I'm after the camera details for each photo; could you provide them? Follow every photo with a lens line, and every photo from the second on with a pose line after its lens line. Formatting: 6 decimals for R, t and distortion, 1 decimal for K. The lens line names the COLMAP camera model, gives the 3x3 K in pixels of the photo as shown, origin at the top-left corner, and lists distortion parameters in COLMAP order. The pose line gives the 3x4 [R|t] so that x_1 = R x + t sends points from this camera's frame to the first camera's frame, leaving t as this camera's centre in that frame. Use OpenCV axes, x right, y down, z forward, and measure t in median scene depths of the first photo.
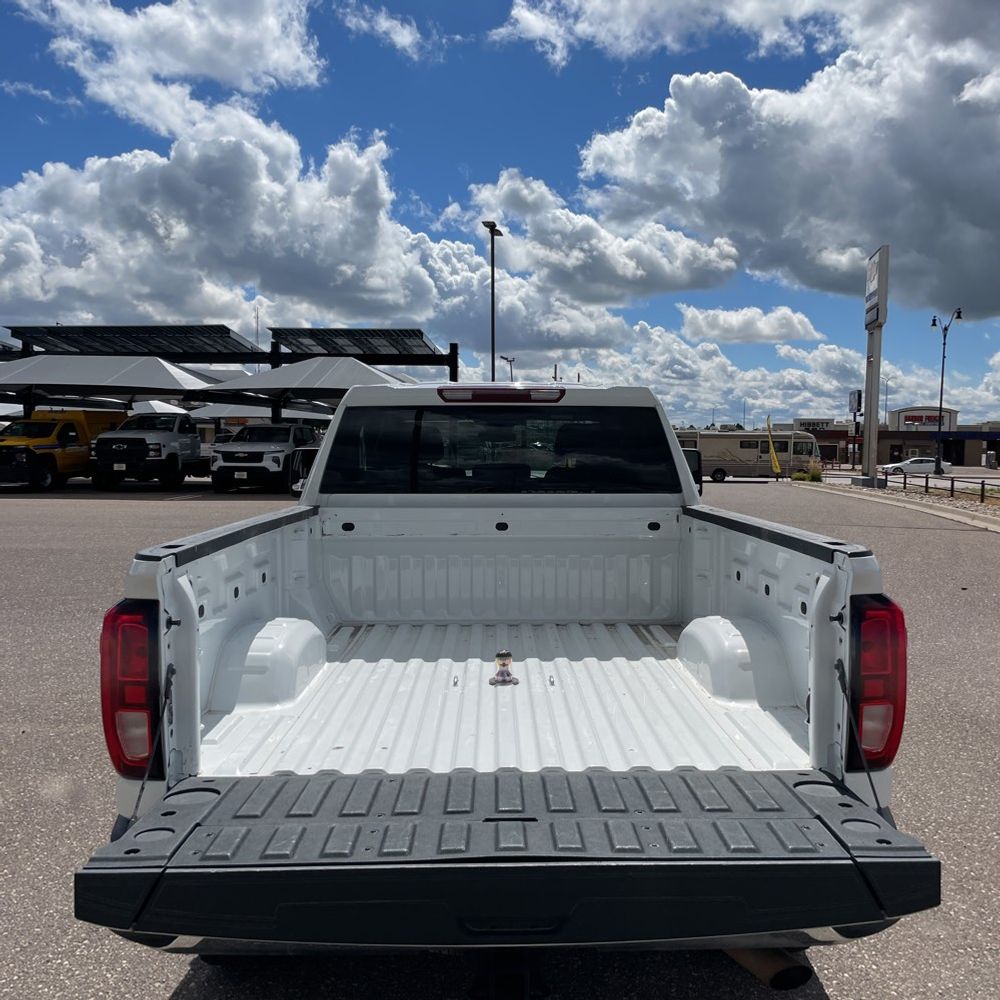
lens RADIAL K [[1004.8, 0, 521.2], [0, 1004.8, 500.8], [0, 0, 1]] dist [0.085665, -0.123028]
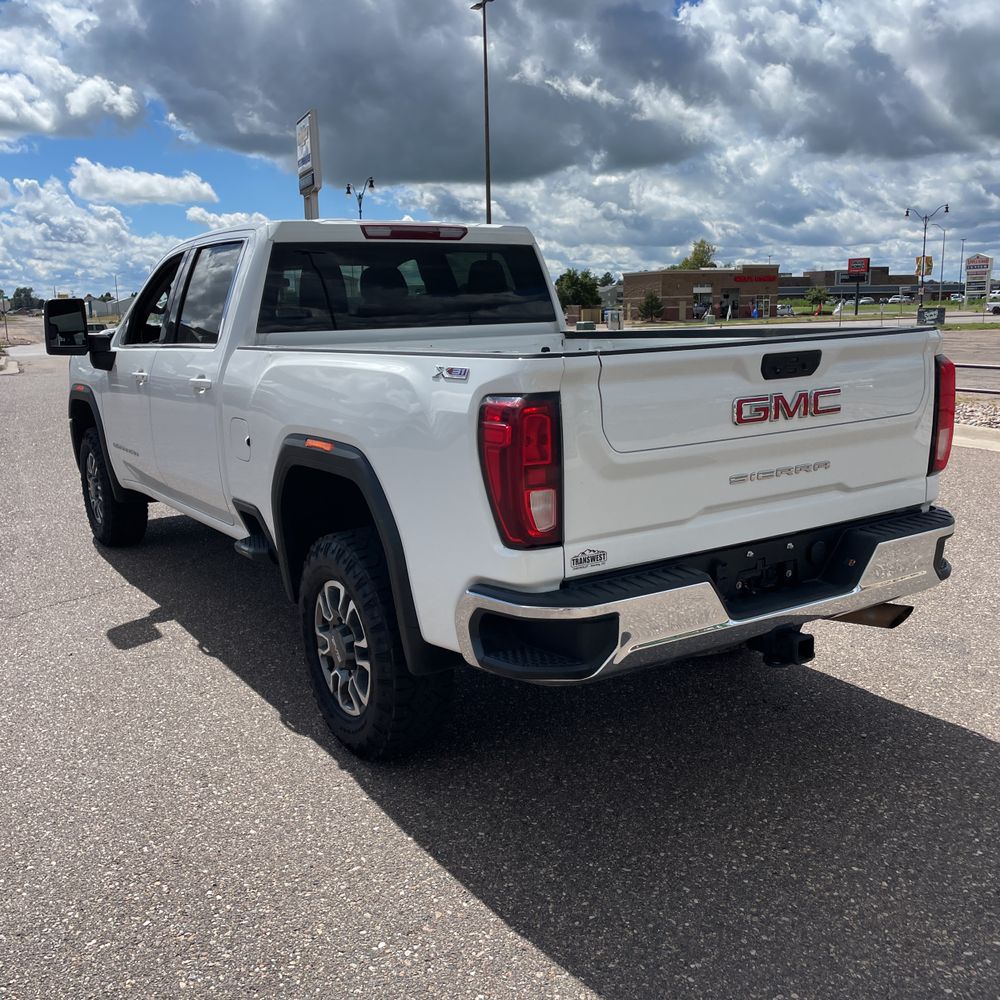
lens RADIAL K [[1010.5, 0, 499.1], [0, 1010.5, 484.1], [0, 0, 1]] dist [0.061279, -0.070294]
pose [[0.850101, -0.114020, 0.514129, -0.078919], [0.056476, 0.990388, 0.126259, 0.004129], [-0.523583, -0.078297, 0.848369, 0.004591]]
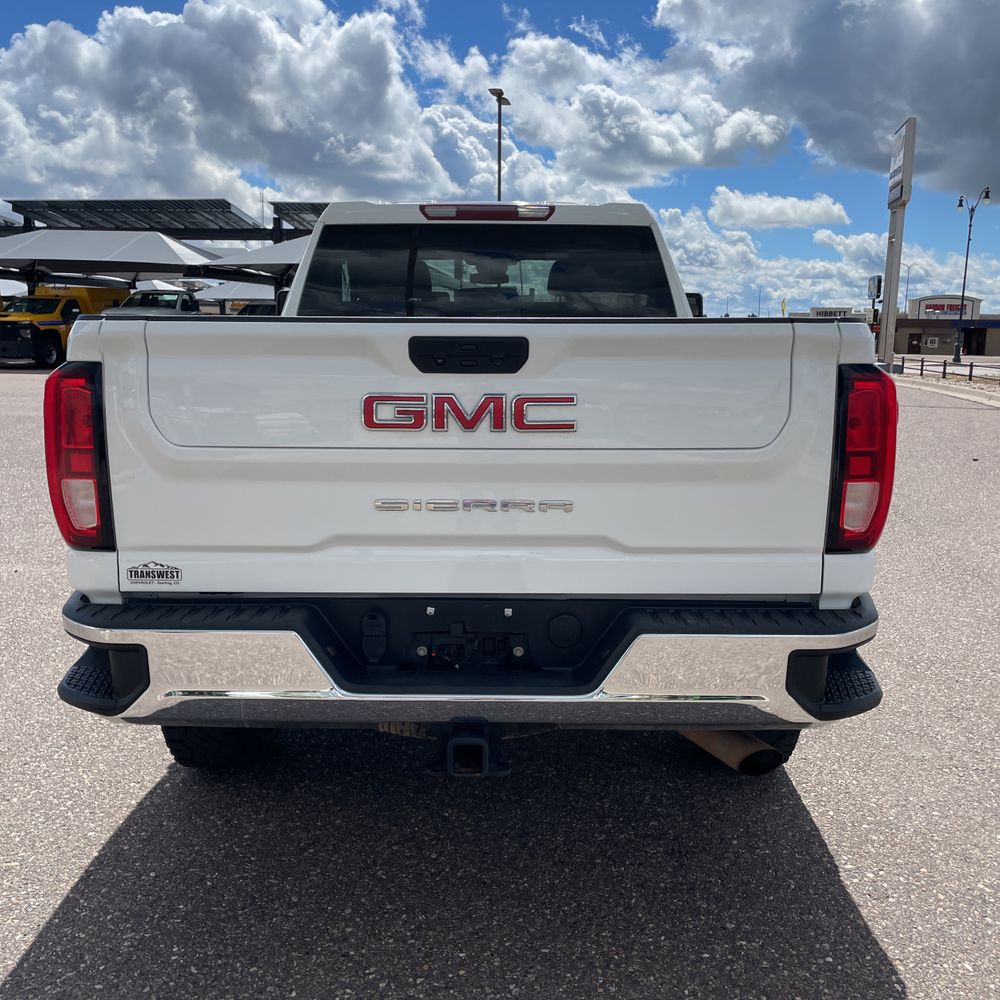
lens RADIAL K [[1010.5, 0, 499.1], [0, 1010.5, 484.1], [0, 0, 1]] dist [0.061279, -0.070294]
pose [[0.999516, 0.009822, -0.029511, 0.003325], [-0.007104, 0.995840, 0.090838, 0.009366], [0.030281, -0.090585, 0.995428, 0.004097]]
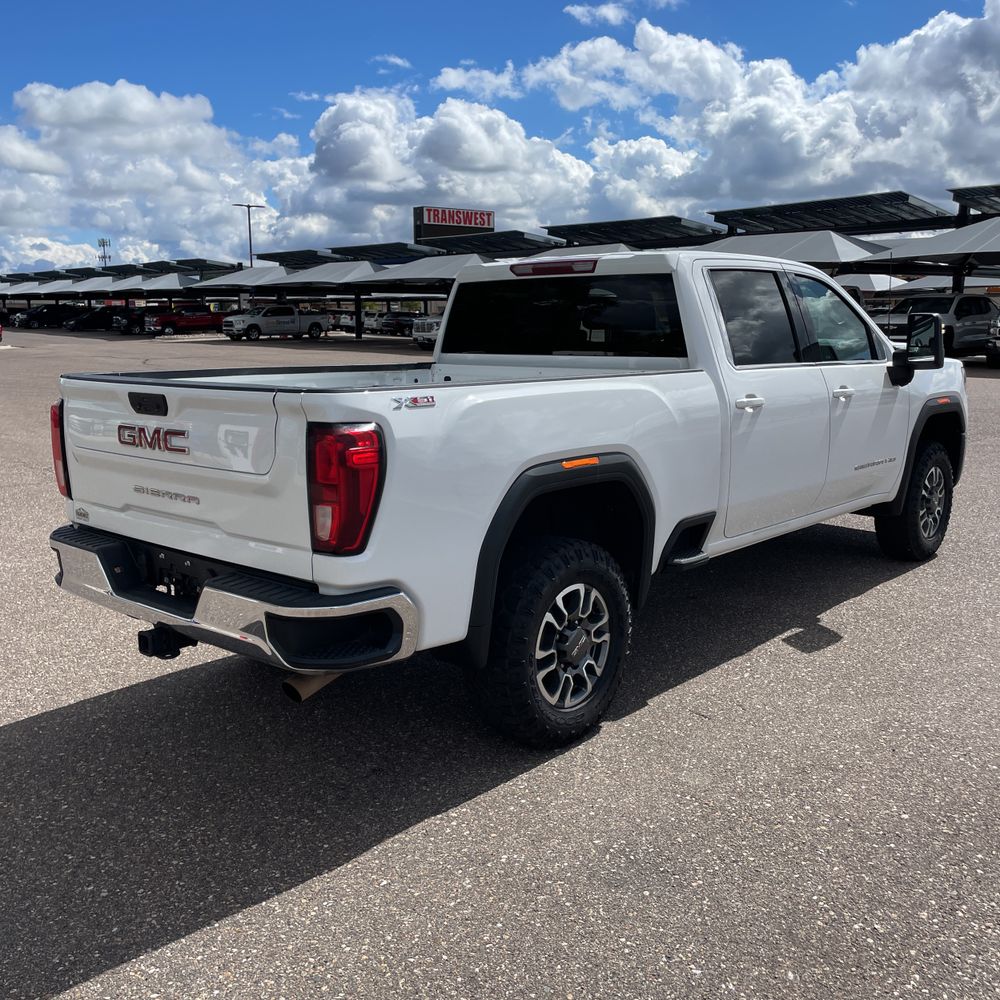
lens RADIAL K [[1003.5, 0, 503.5], [0, 1003.5, 494.3], [0, 0, 1]] dist [0.095021, -0.135665]
pose [[0.731981, 0.109088, -0.672535, 0.111424], [-0.031032, 0.991413, 0.127036, 0.000879], [0.680618, -0.072118, 0.729080, 0.016467]]
